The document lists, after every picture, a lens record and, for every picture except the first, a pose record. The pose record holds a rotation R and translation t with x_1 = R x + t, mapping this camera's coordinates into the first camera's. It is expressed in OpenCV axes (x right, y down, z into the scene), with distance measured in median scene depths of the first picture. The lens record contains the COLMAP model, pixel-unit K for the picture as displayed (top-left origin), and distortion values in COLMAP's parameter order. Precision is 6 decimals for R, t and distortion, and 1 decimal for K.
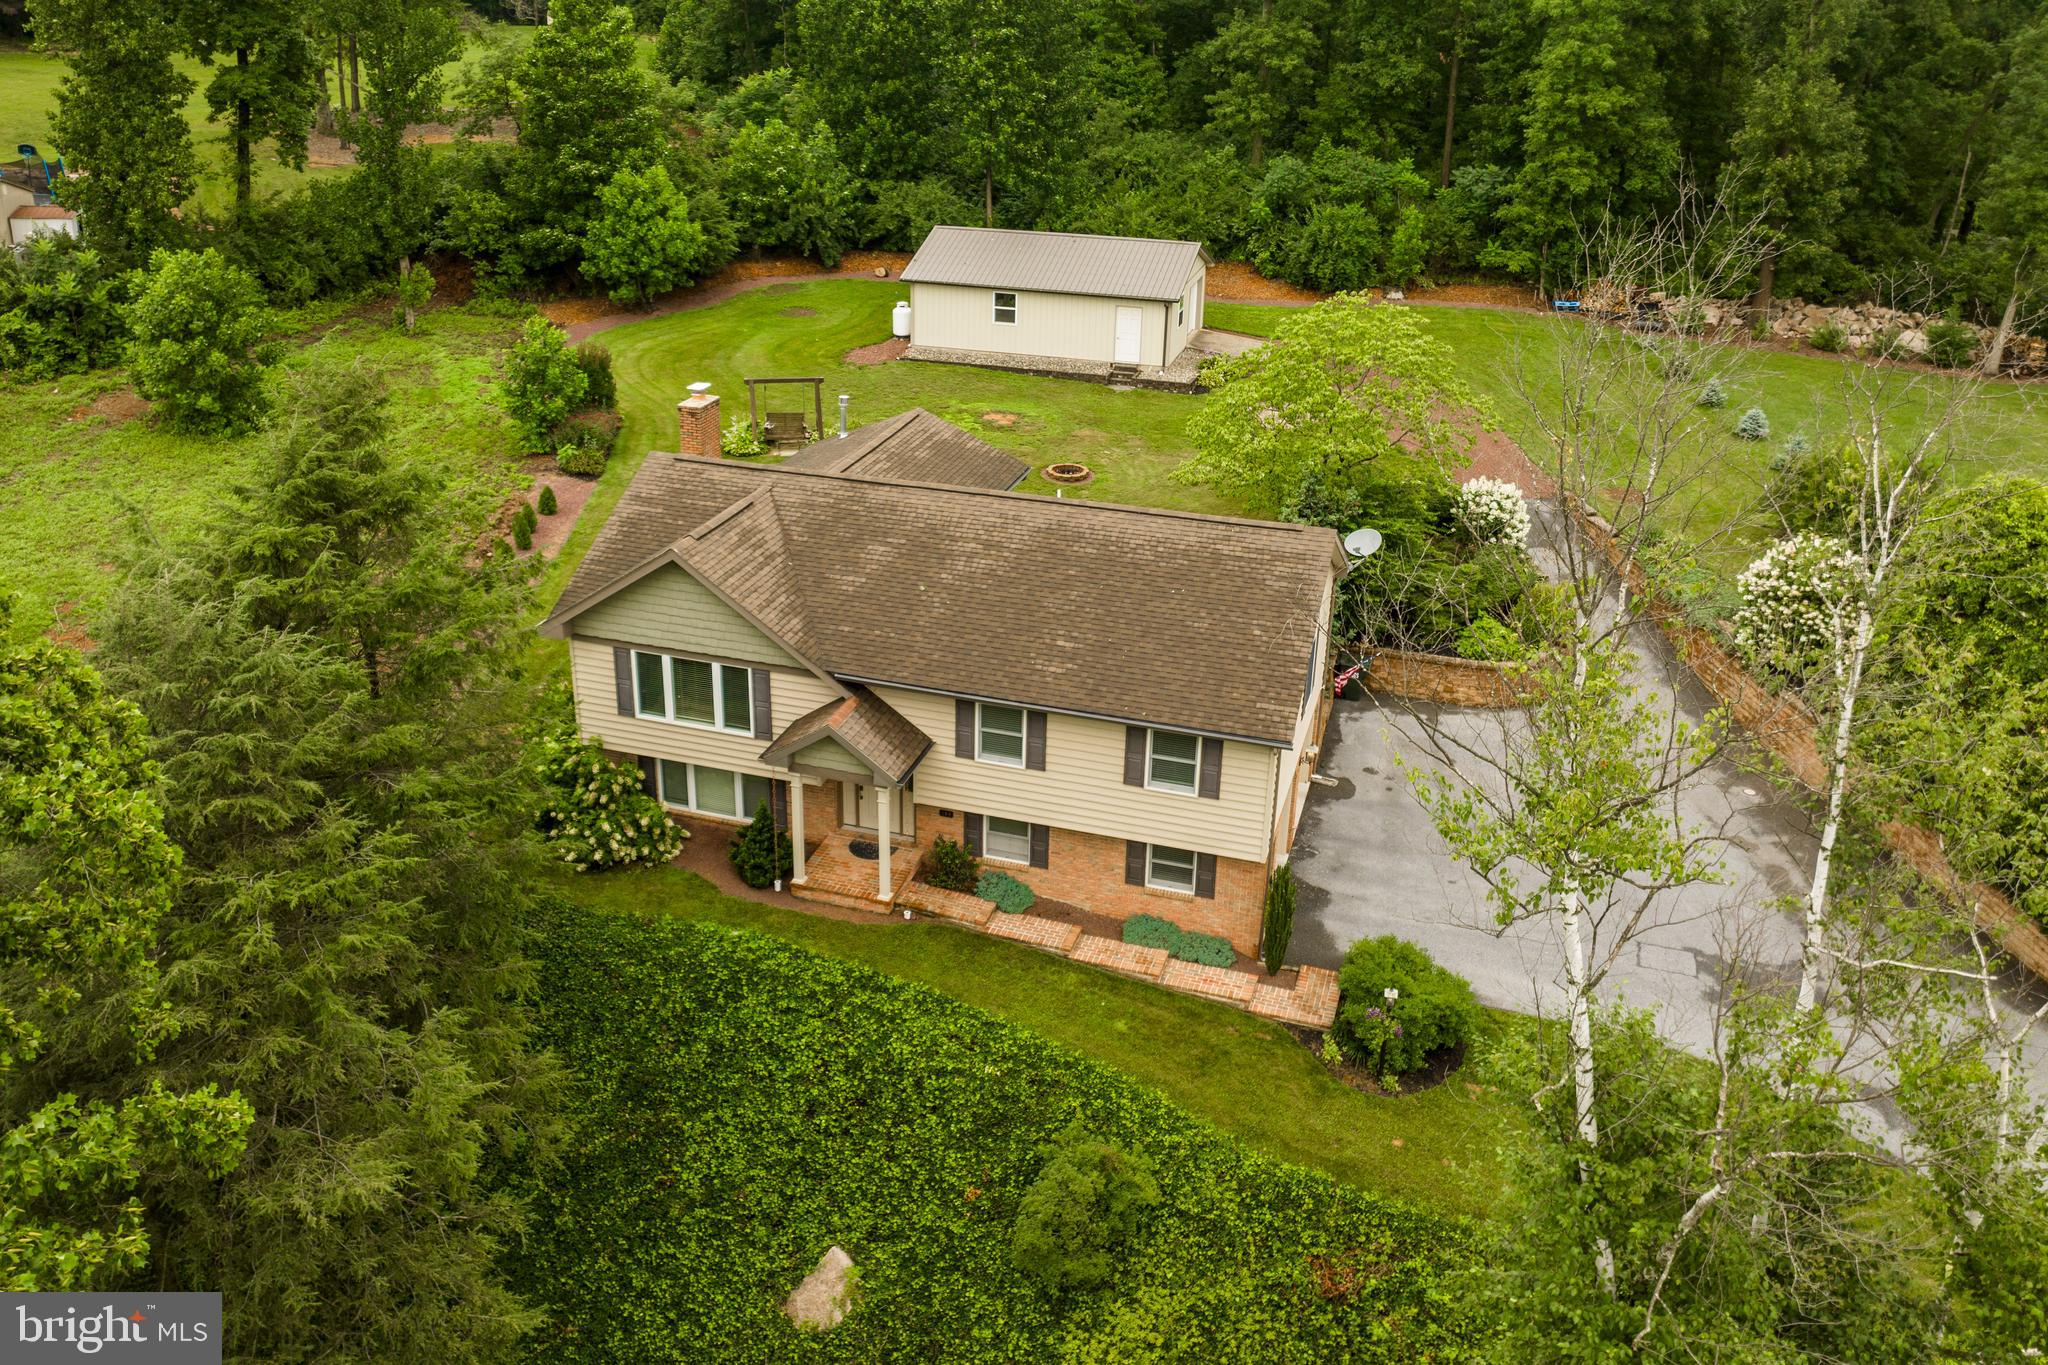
lens RADIAL K [[1606.3, 0, 986.0], [0, 1606.3, 585.9], [0, 0, 1]] dist [-0.002089, -0.095383]
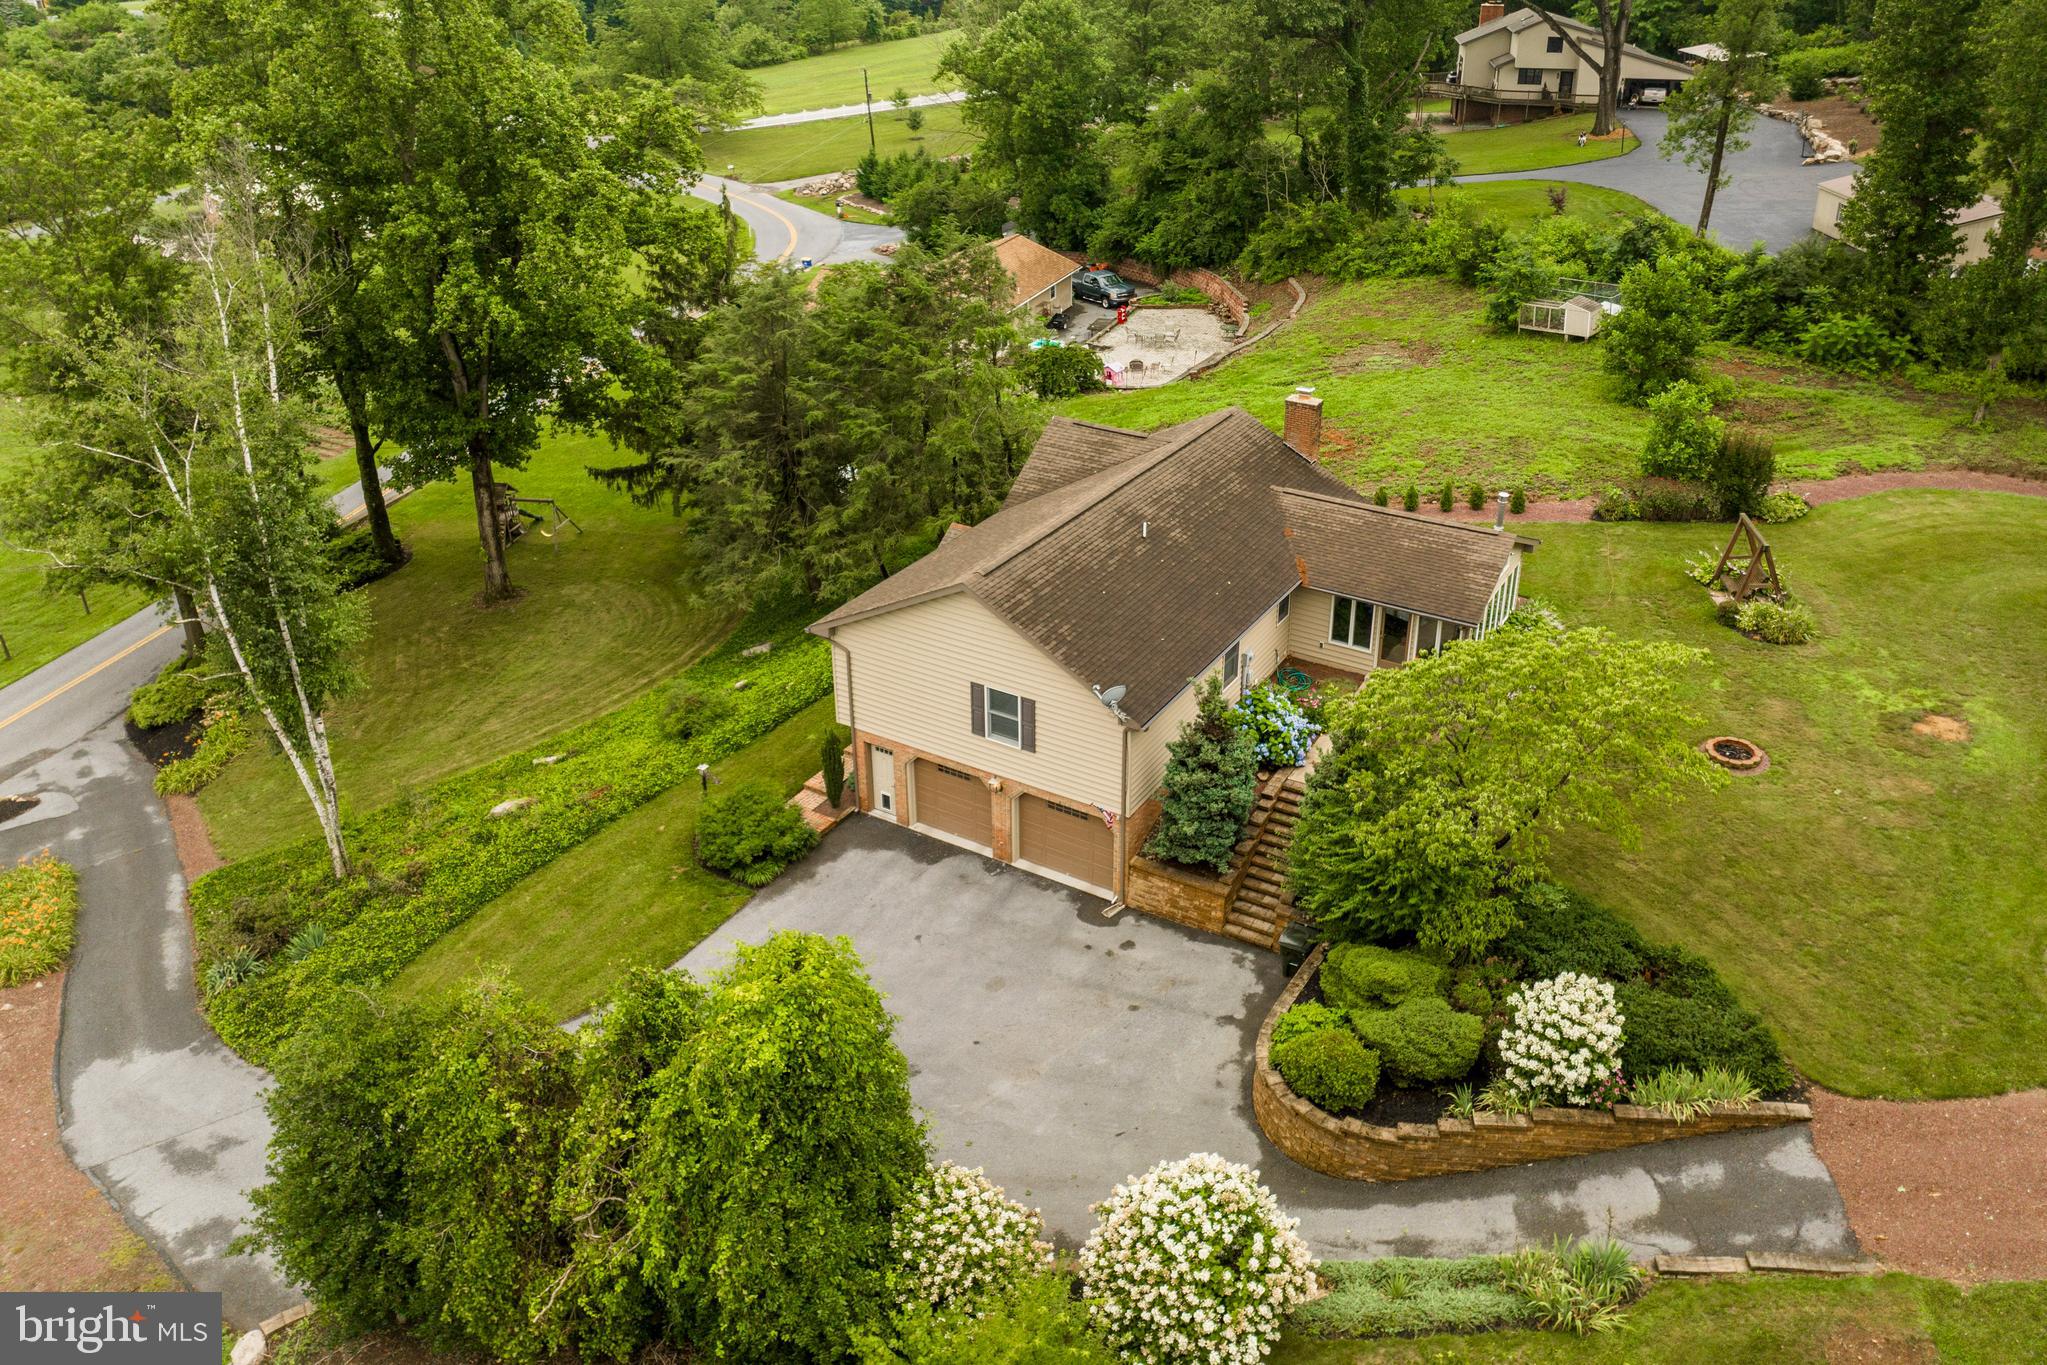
lens RADIAL K [[1515.7, 0, 1098.3], [0, 1515.7, 563.9], [0, 0, 1]] dist [-0.005889, -0.064998]
pose [[-0.197071, 0.387011, -0.900769, 0.611595], [-0.373863, 0.819692, 0.433971, -0.289558], [0.906305, 0.422288, -0.016848, 0.566551]]
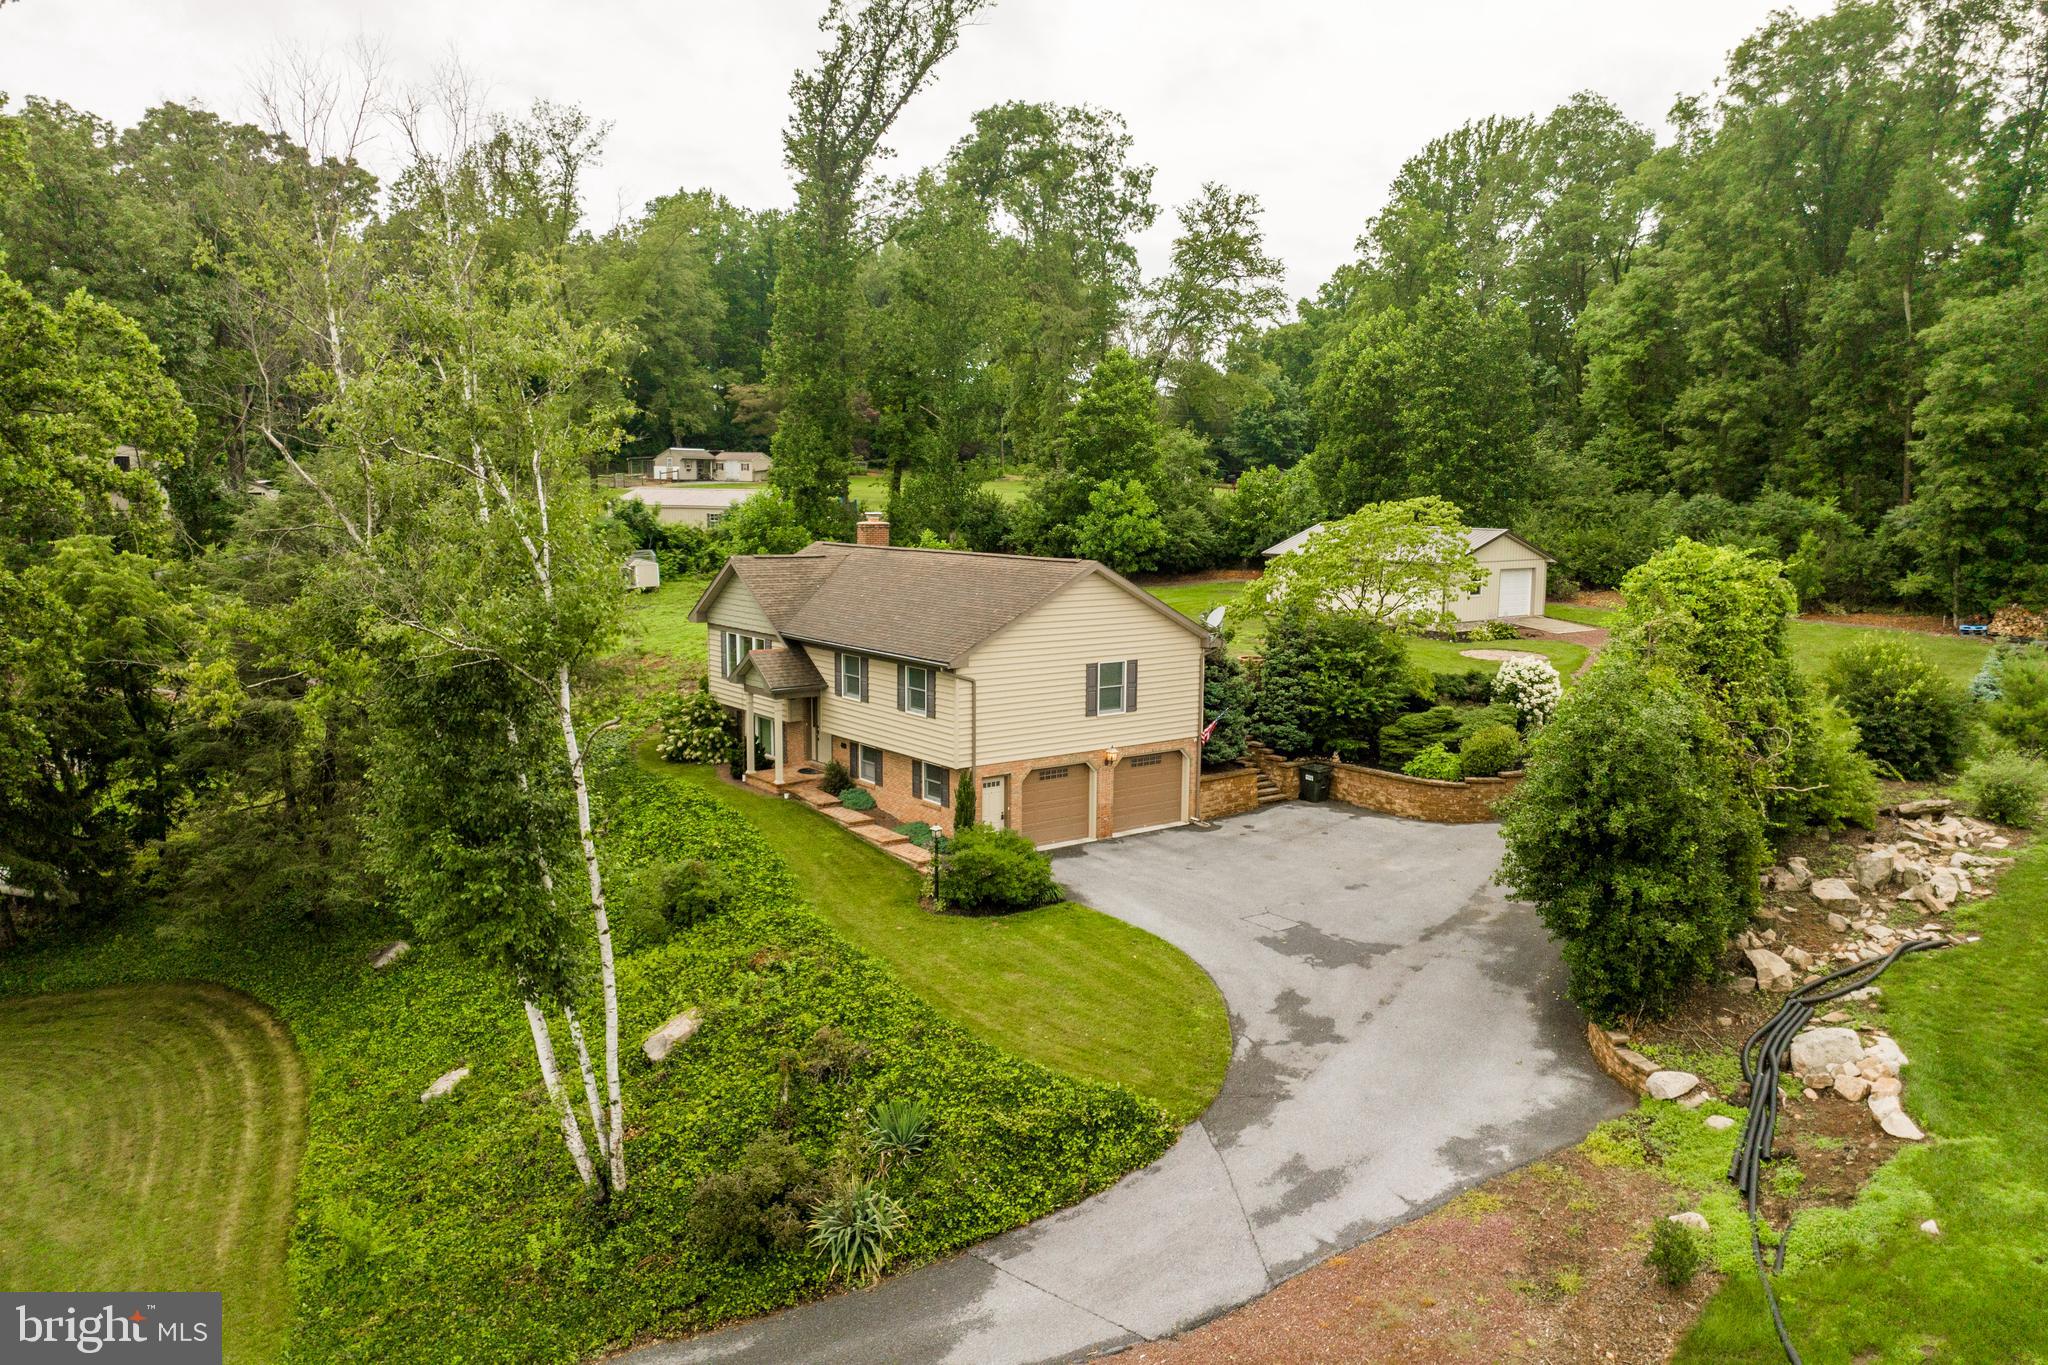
lens RADIAL K [[1443.4, 0, 1024.0], [0, 1443.4, 682.5], [0, 0, 1]] dist [-0.010837, -0.043106]
pose [[0.821102, 0.069594, -0.566523, 0.441669], [-0.206663, 0.961445, -0.181424, 0.151674], [0.532054, 0.266047, 0.803827, 0.010887]]
